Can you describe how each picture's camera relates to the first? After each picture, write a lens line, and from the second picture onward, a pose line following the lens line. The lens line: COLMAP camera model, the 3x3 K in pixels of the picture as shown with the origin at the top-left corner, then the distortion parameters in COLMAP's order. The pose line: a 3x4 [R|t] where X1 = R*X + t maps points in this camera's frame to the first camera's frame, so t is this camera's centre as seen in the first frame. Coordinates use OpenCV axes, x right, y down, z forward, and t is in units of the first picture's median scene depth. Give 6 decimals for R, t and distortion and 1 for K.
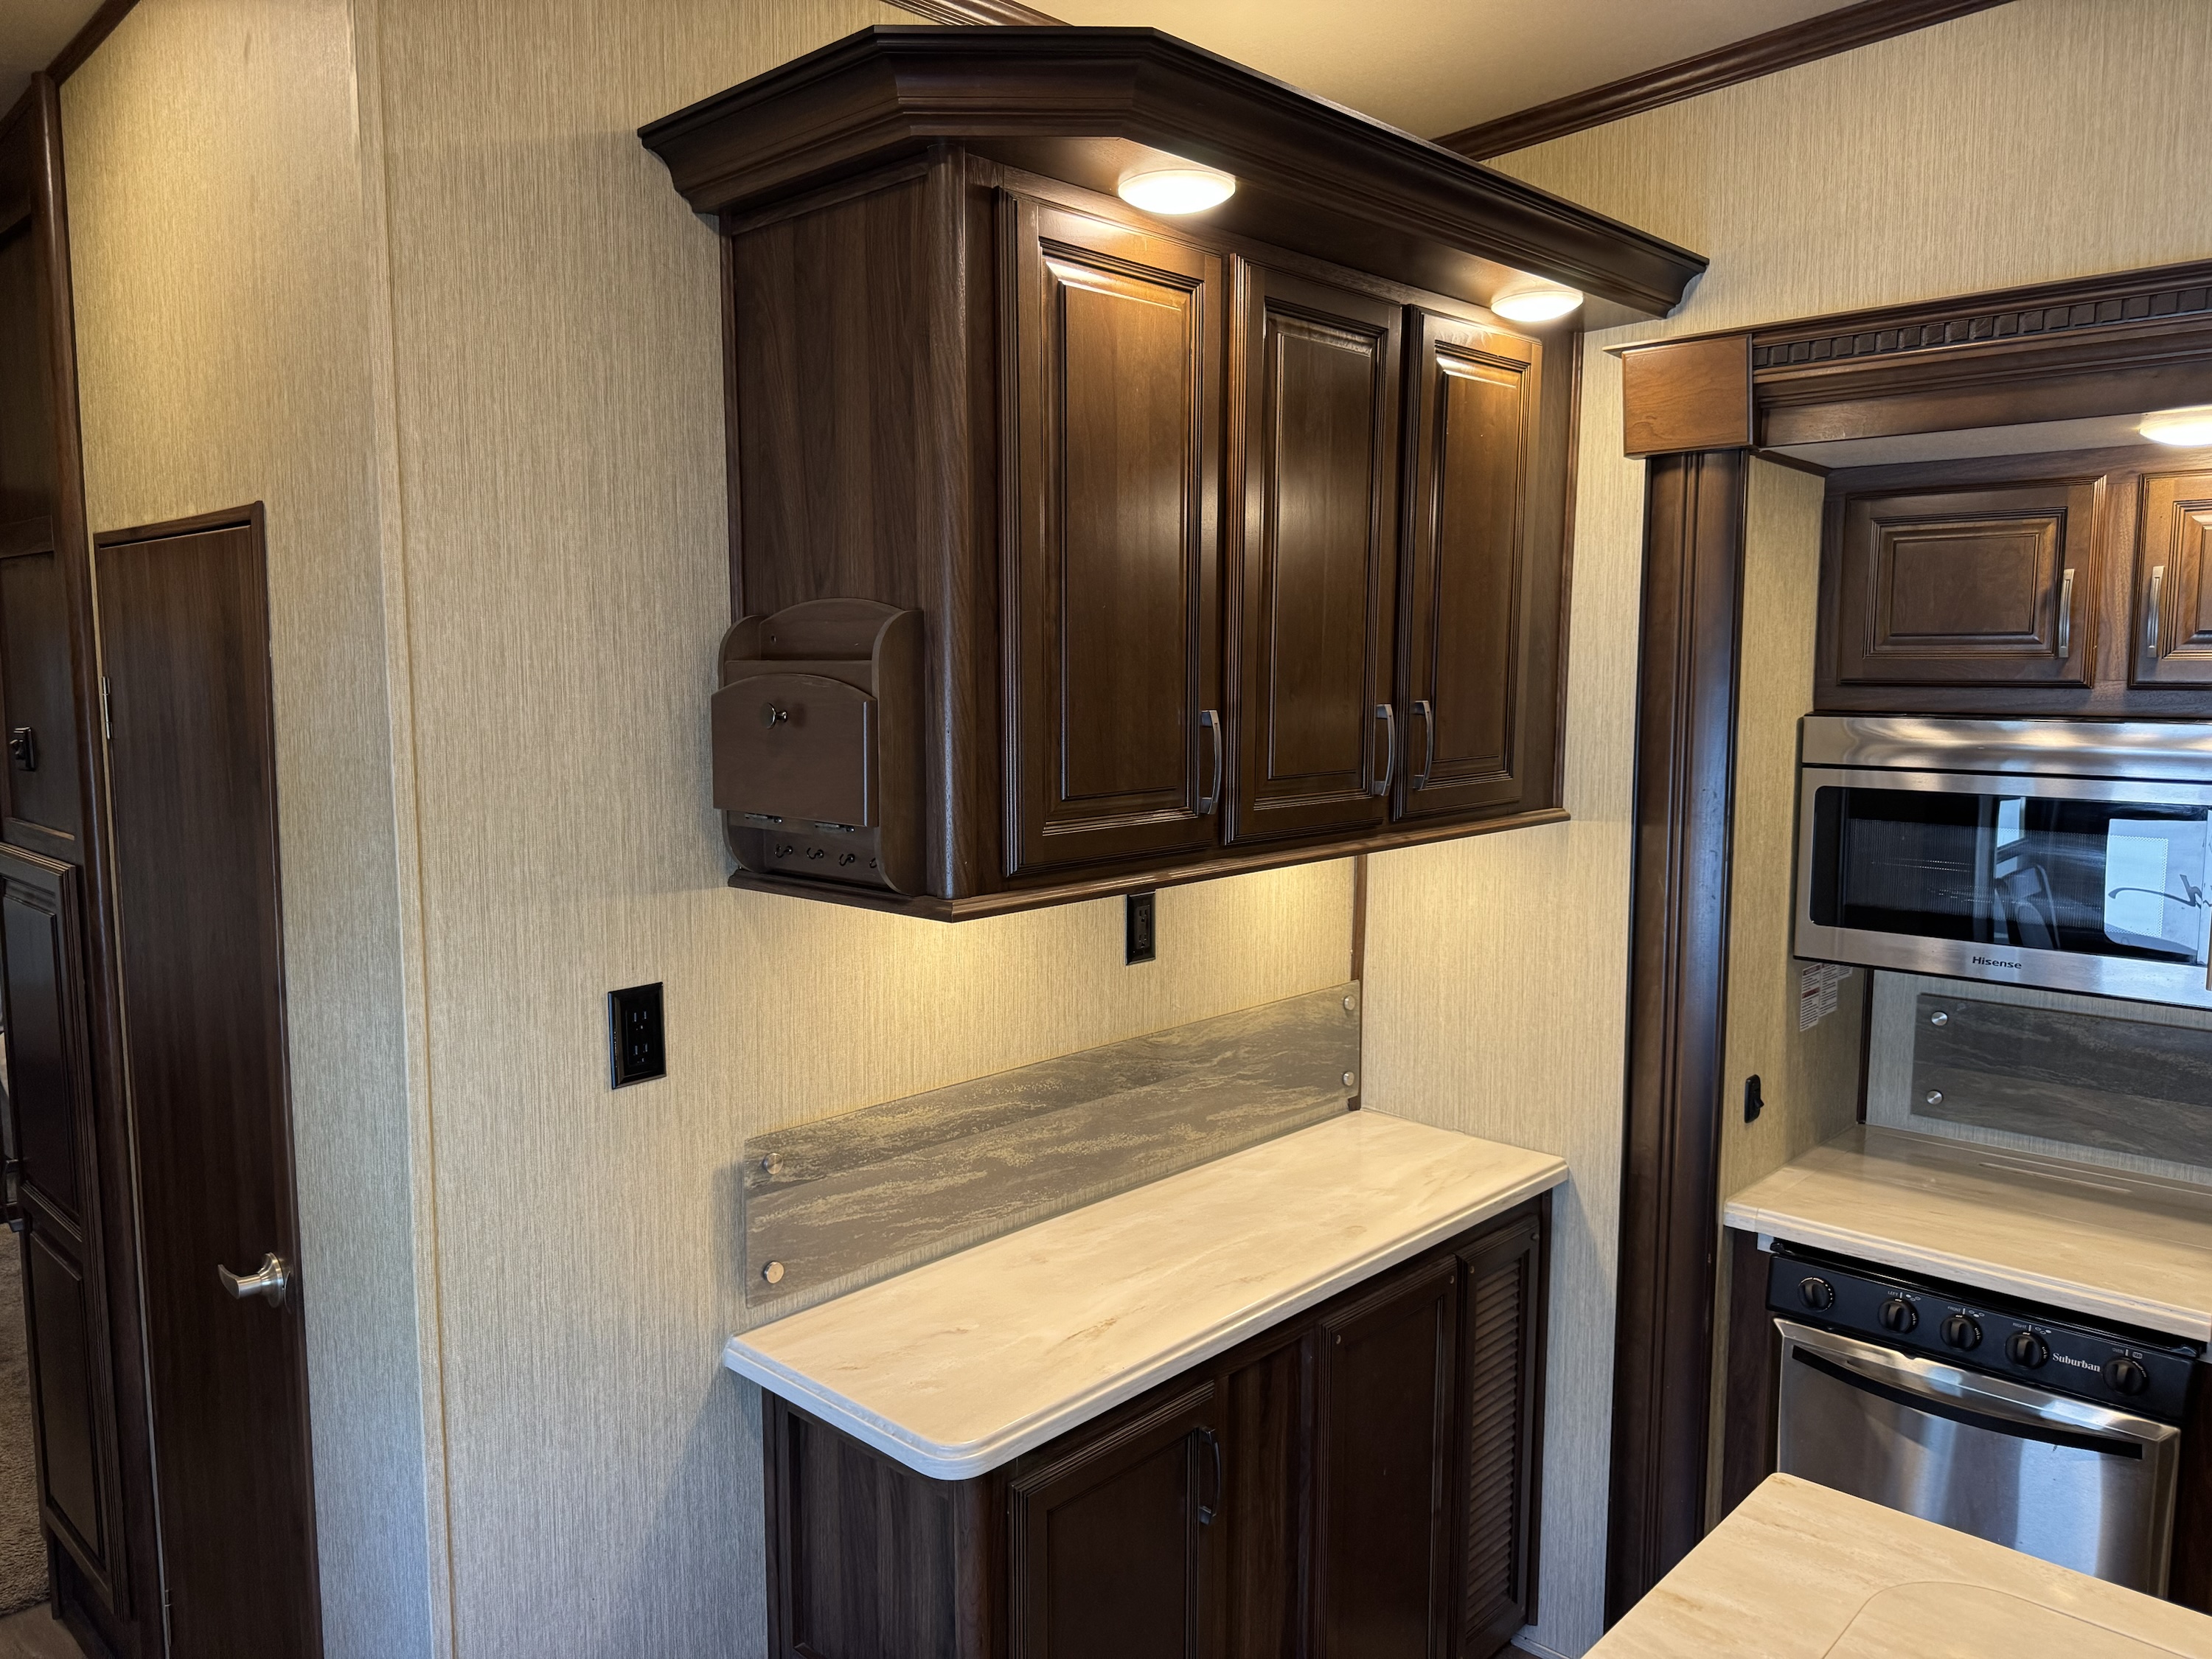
lens RADIAL K [[1566.4, 0, 1093.8], [0, 1566.4, 831.9], [0, 0, 1]] dist [0.054540, -0.067556]
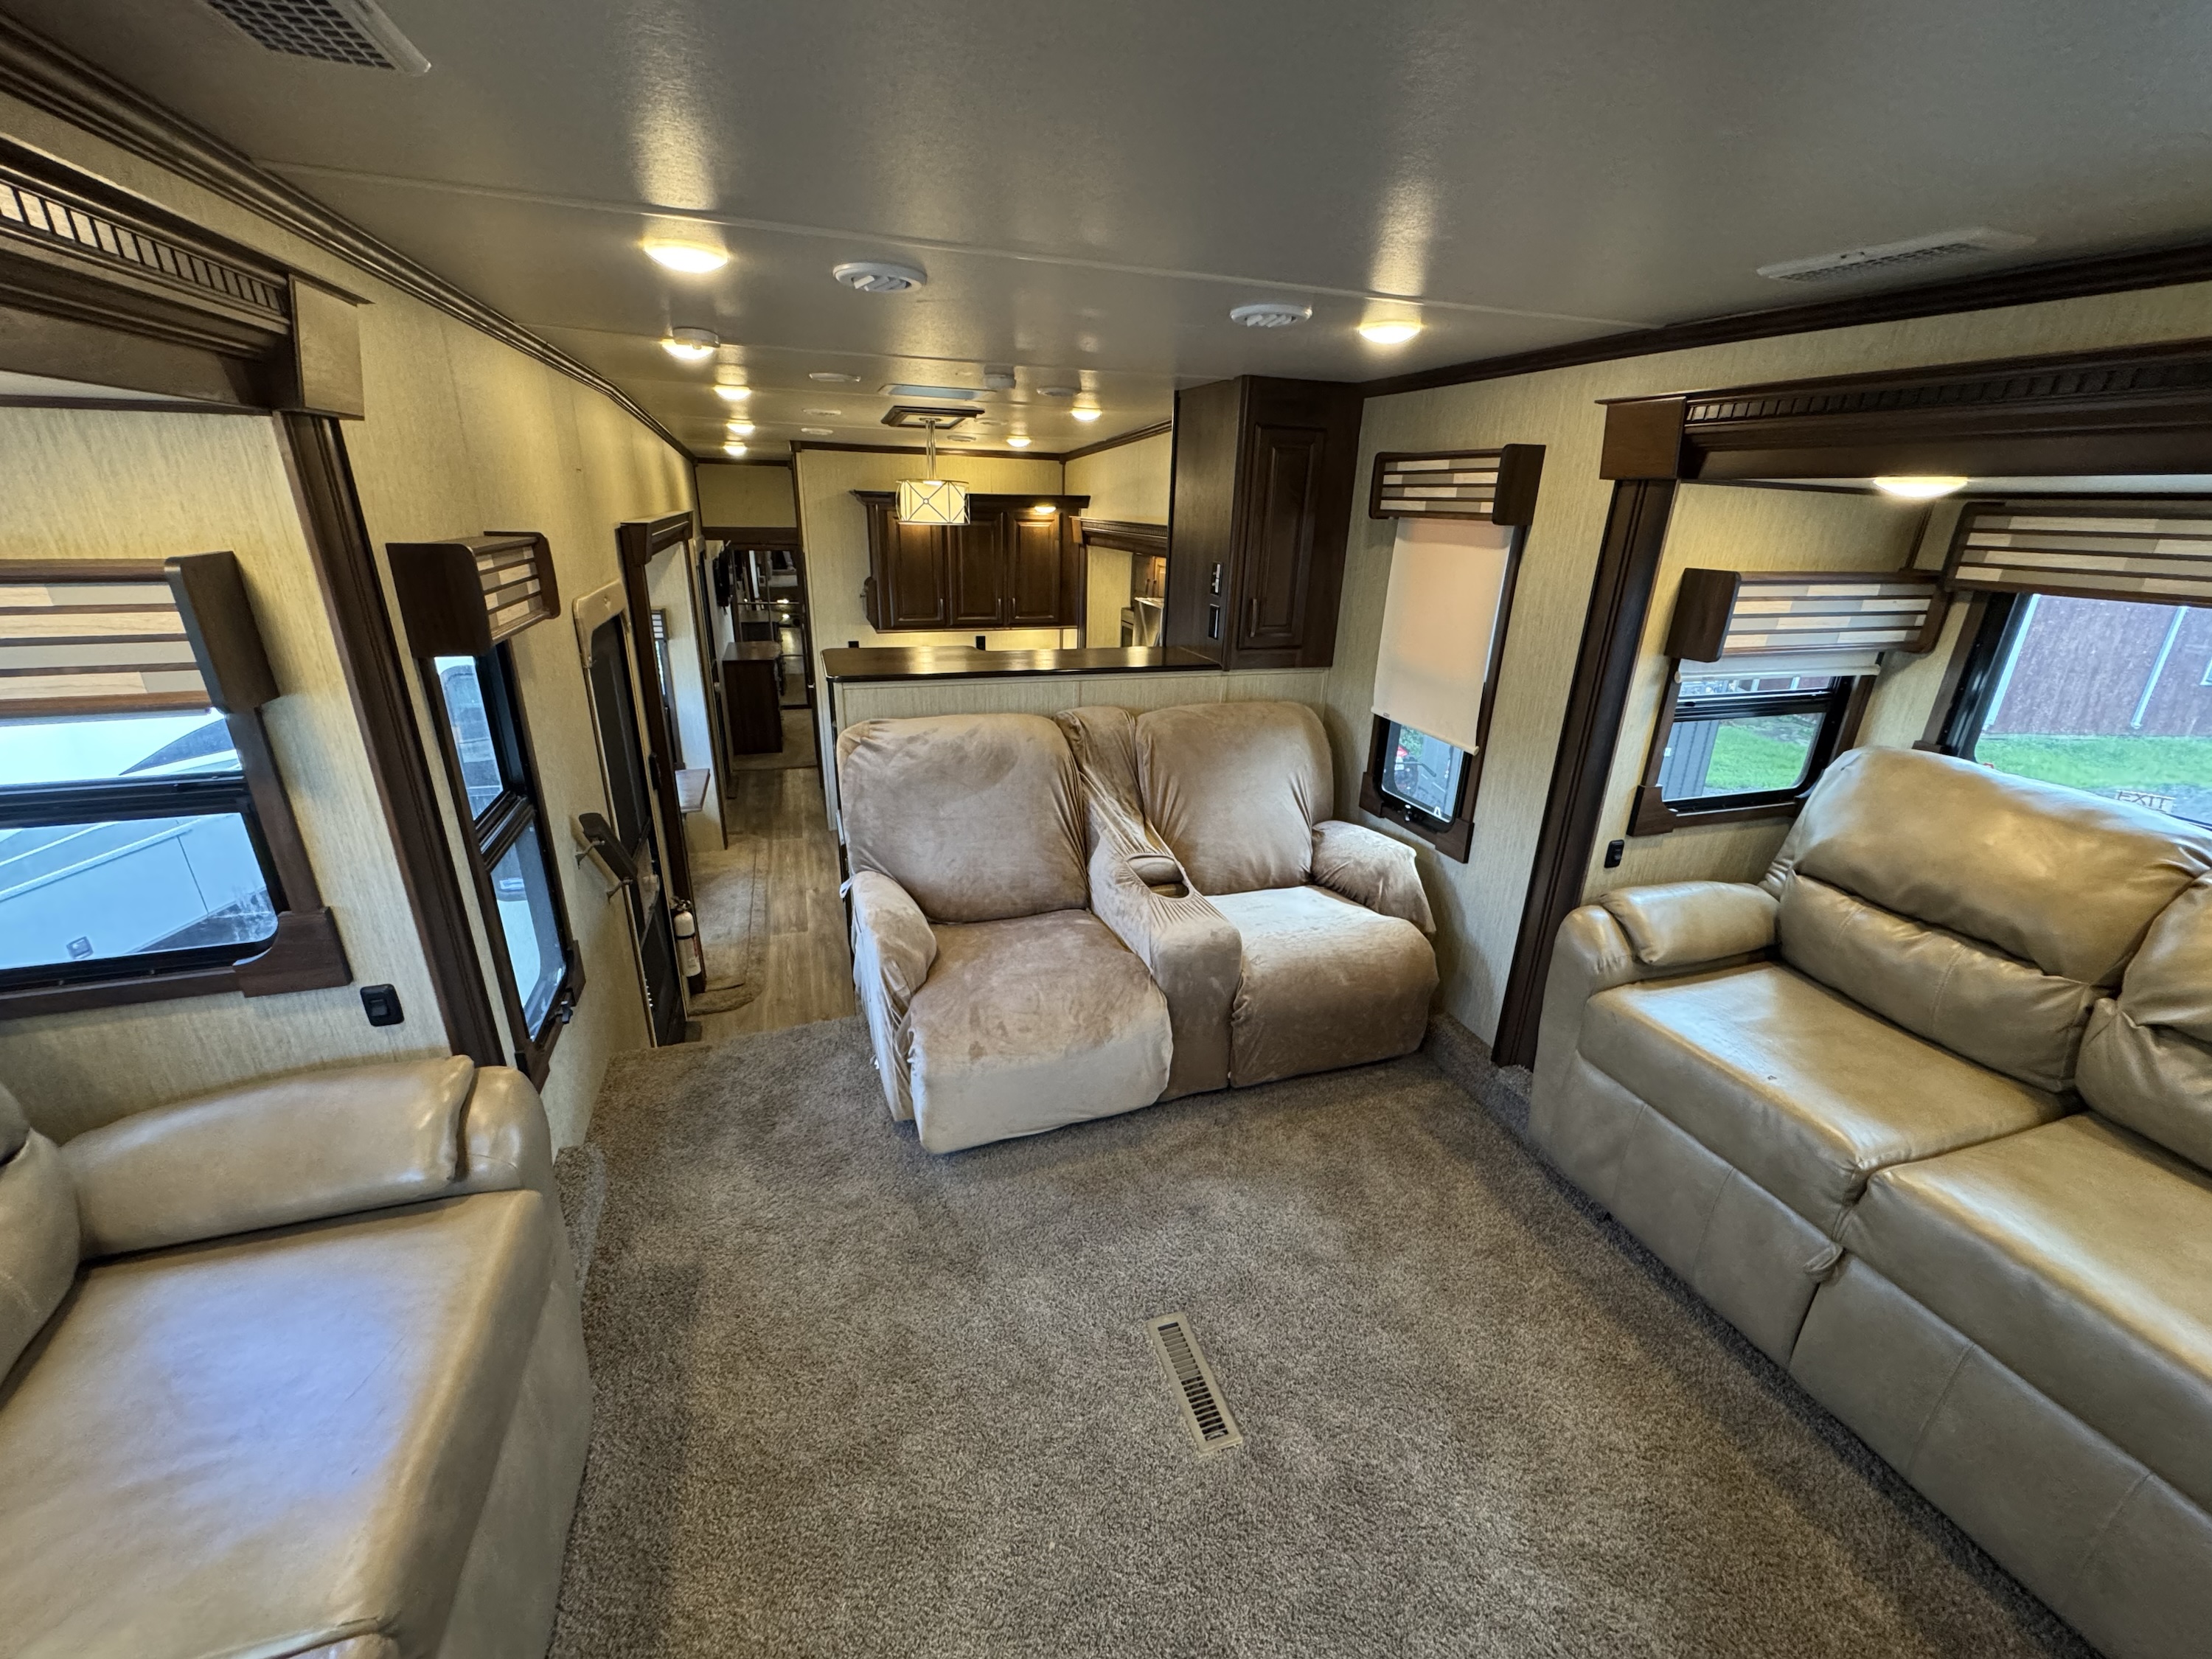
lens RADIAL K [[883.6, 0, 1111.1], [0, 883.6, 836.2], [0, 0, 1]] dist [-0.000683, 0.000308]
pose [[0.887472, 0.193098, -0.418457, 1.798711], [-0.086619, 0.961696, 0.260072, -0.123928], [0.452648, -0.194560, 0.870205, -1.364054]]
